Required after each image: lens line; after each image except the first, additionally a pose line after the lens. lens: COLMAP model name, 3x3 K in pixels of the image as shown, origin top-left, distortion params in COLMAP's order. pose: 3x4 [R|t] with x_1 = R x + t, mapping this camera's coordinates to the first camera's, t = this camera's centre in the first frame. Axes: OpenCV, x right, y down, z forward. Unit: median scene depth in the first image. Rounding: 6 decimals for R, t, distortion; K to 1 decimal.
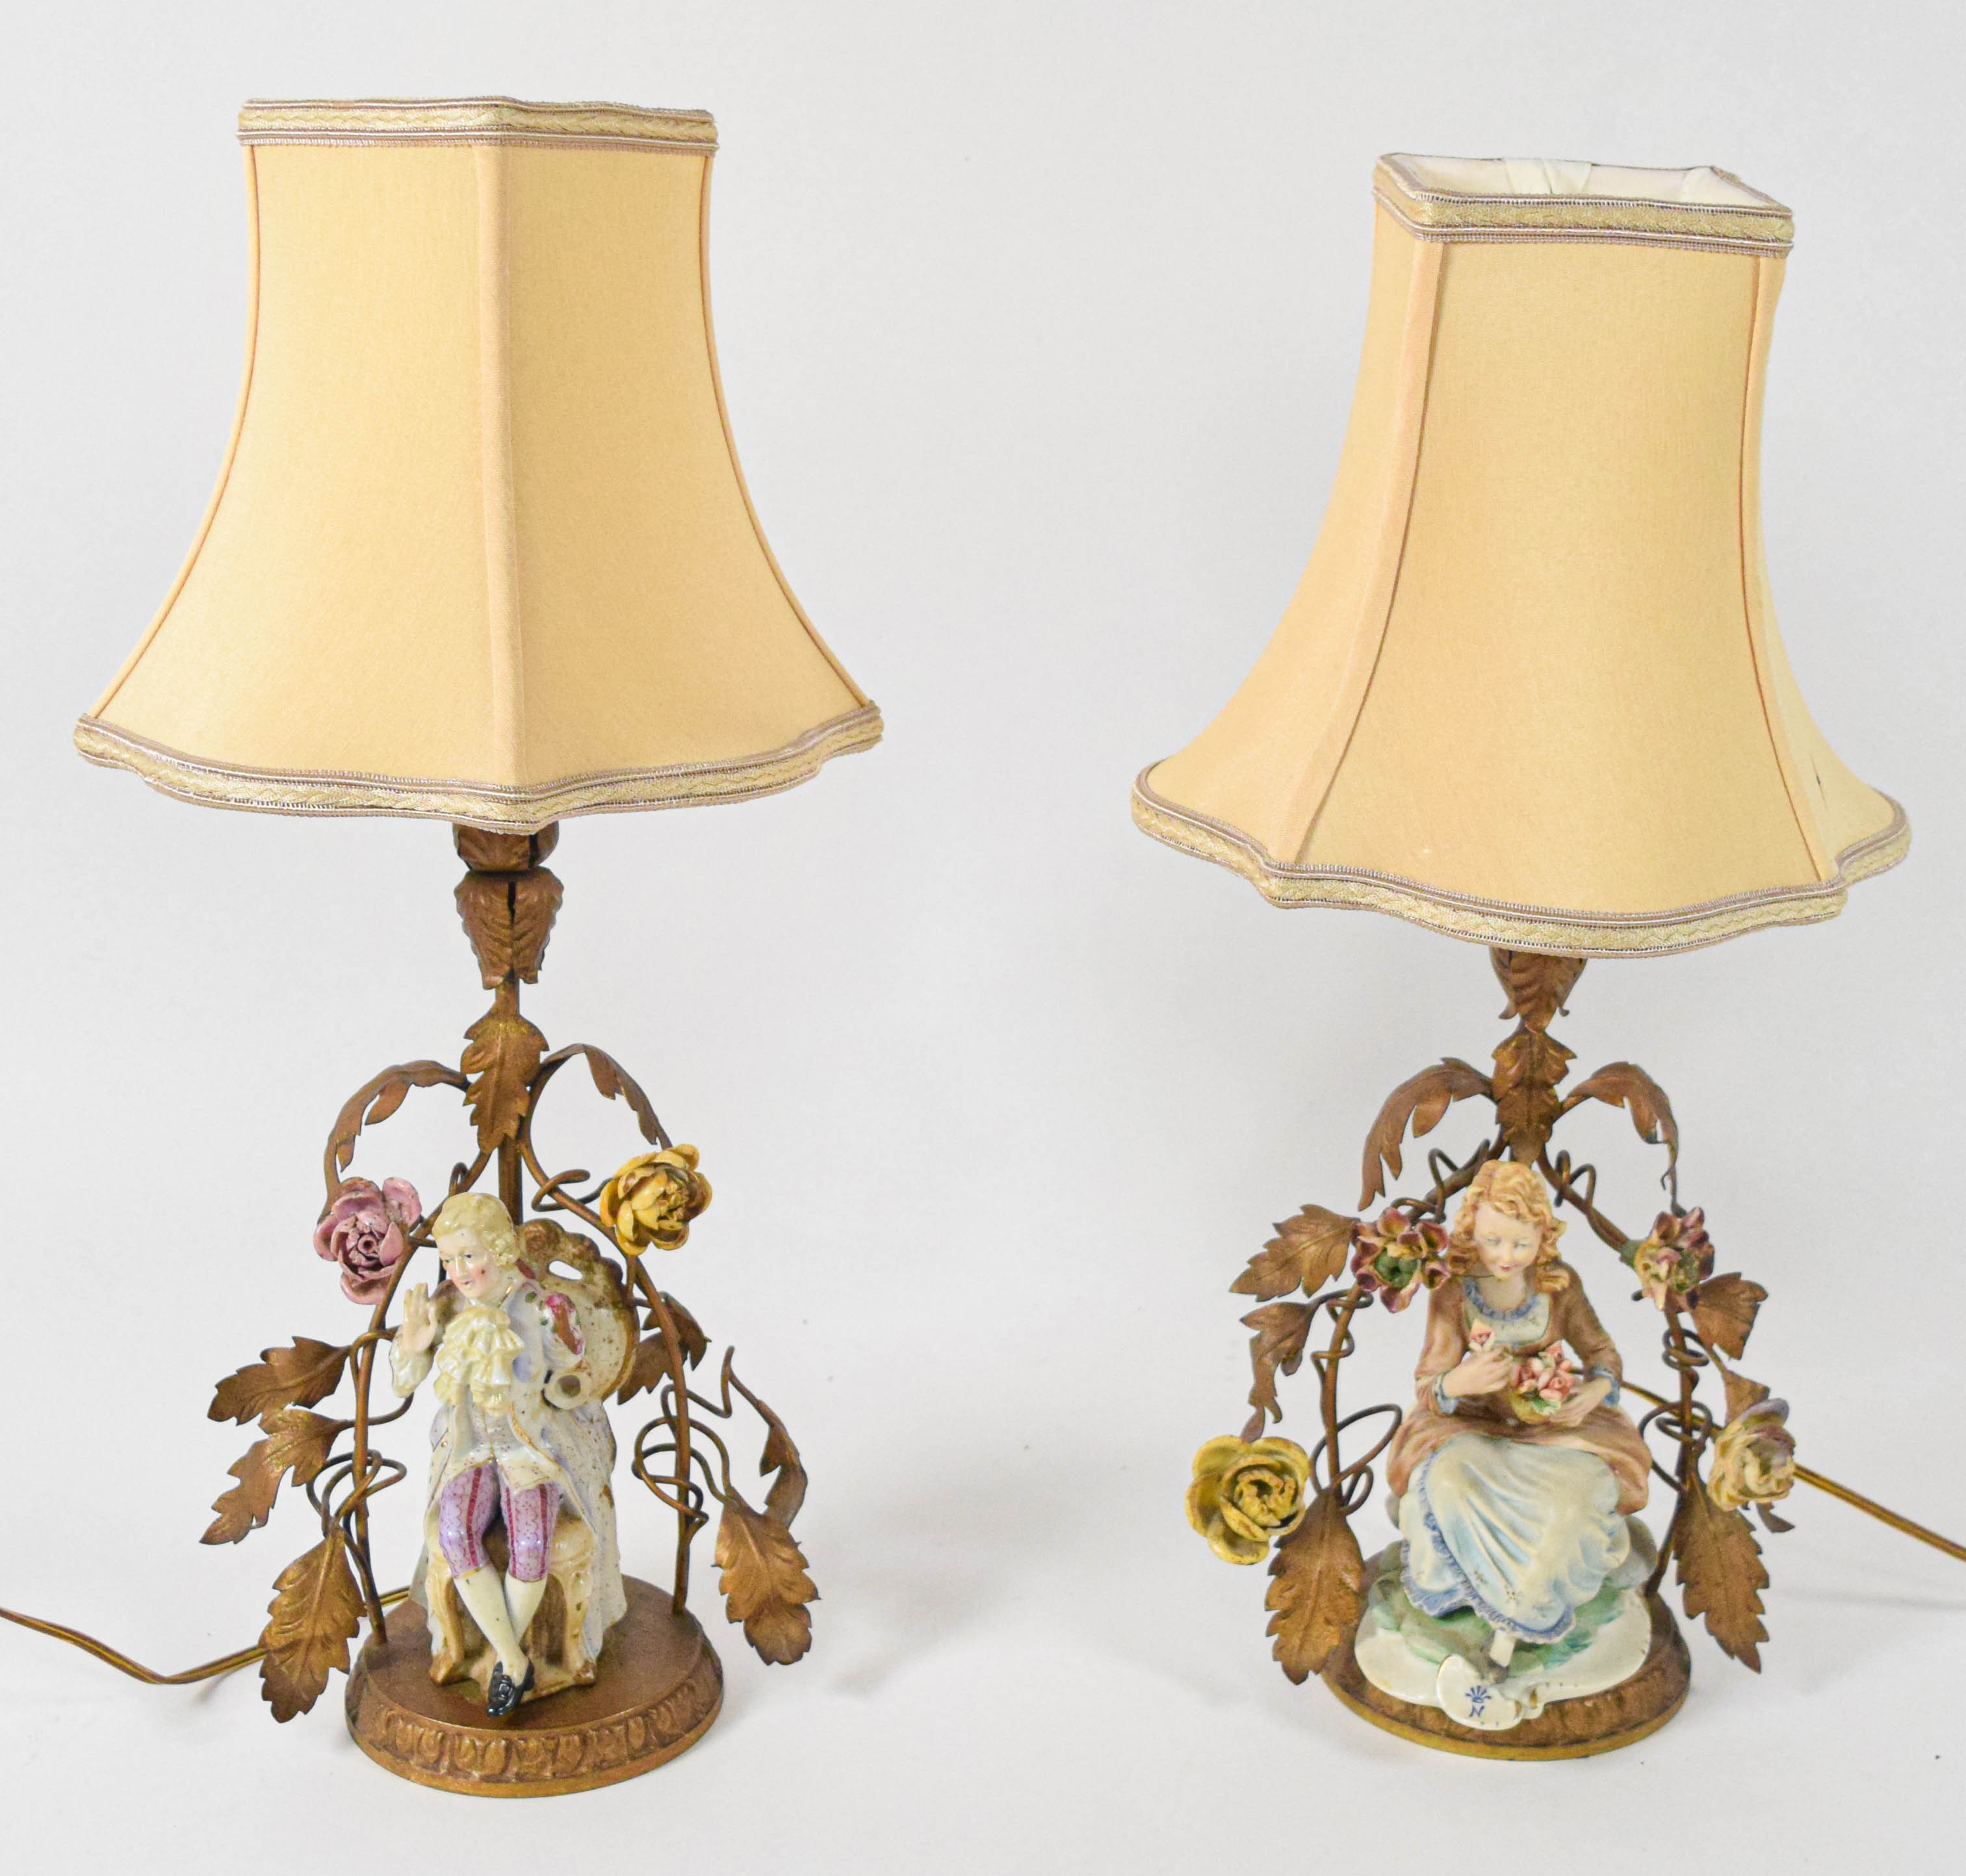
lens RADIAL K [[3262.9, 0, 1064.5], [0, 3262.9, 939.5], [0, 0, 1]] dist [-0.103083, 0.001155]
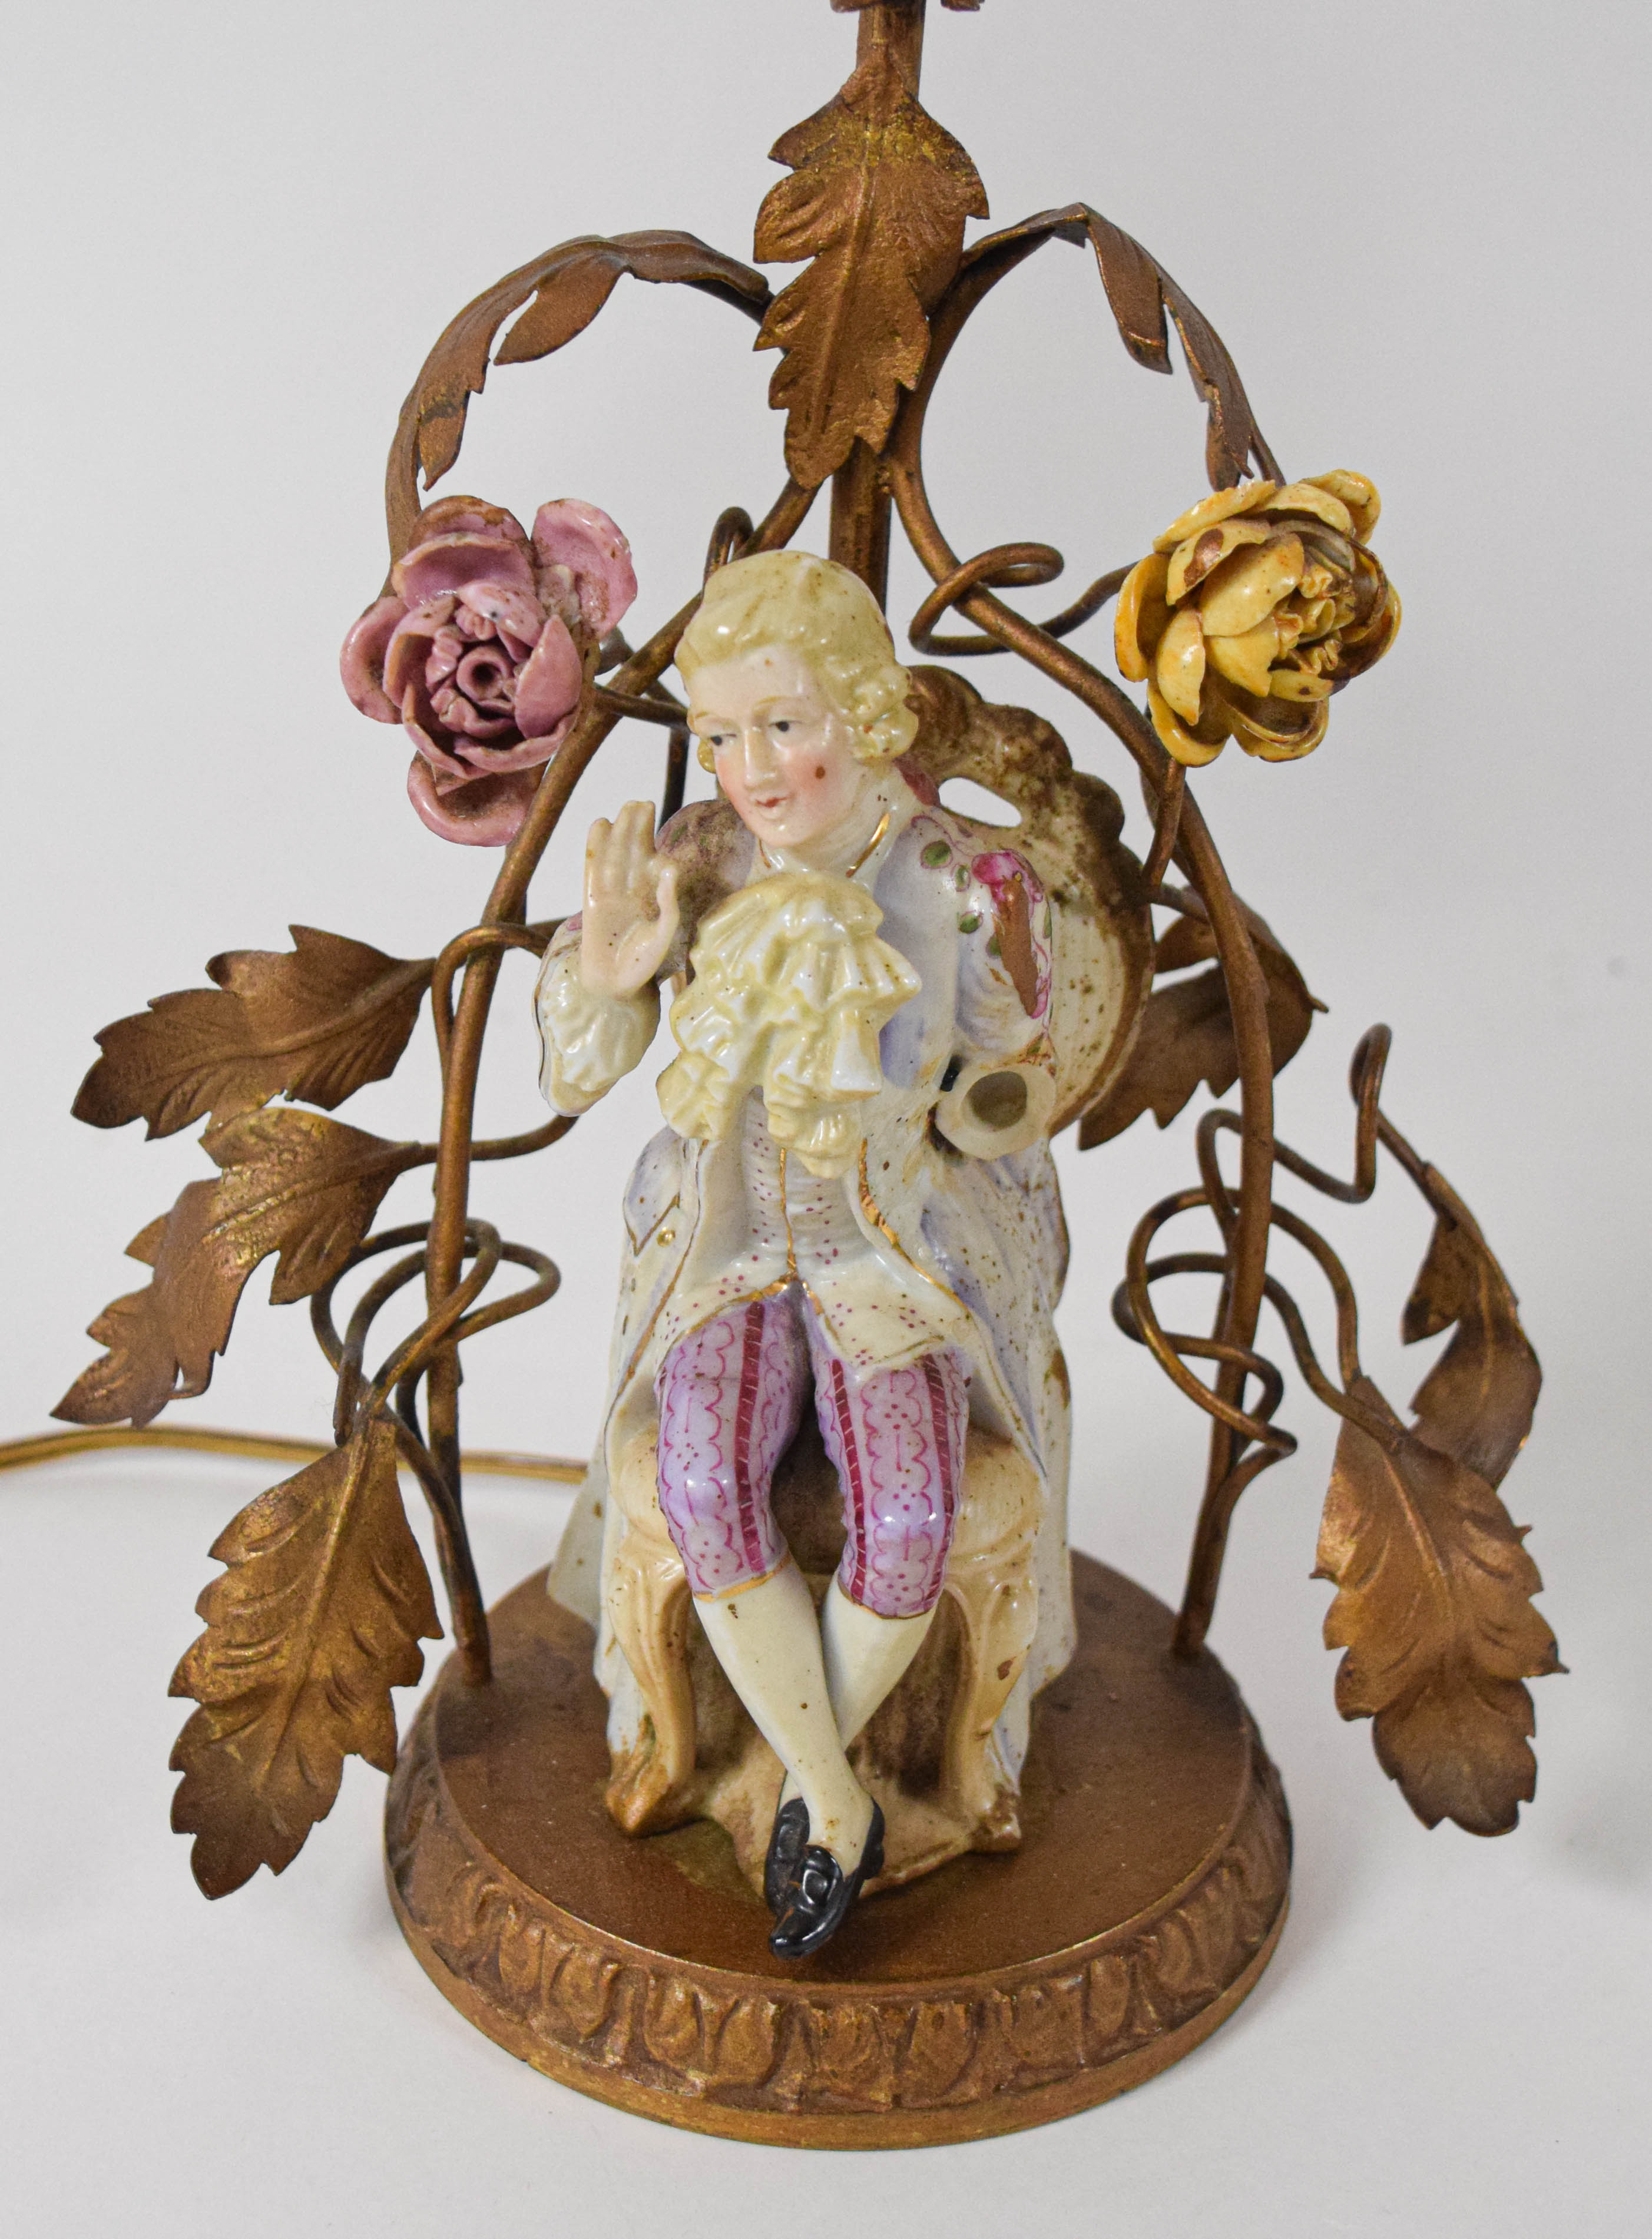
lens RADIAL K [[3167.1, 0, 826.0], [0, 3167.1, 1119.5], [0, 0, 1]] dist [-0.066767, -0.012715]
pose [[0.990396, 0.074596, -0.116408, -0.127569], [-0.056781, 0.987133, 0.149479, 0.084889], [0.126061, -0.141433, 0.981889, 0.628353]]
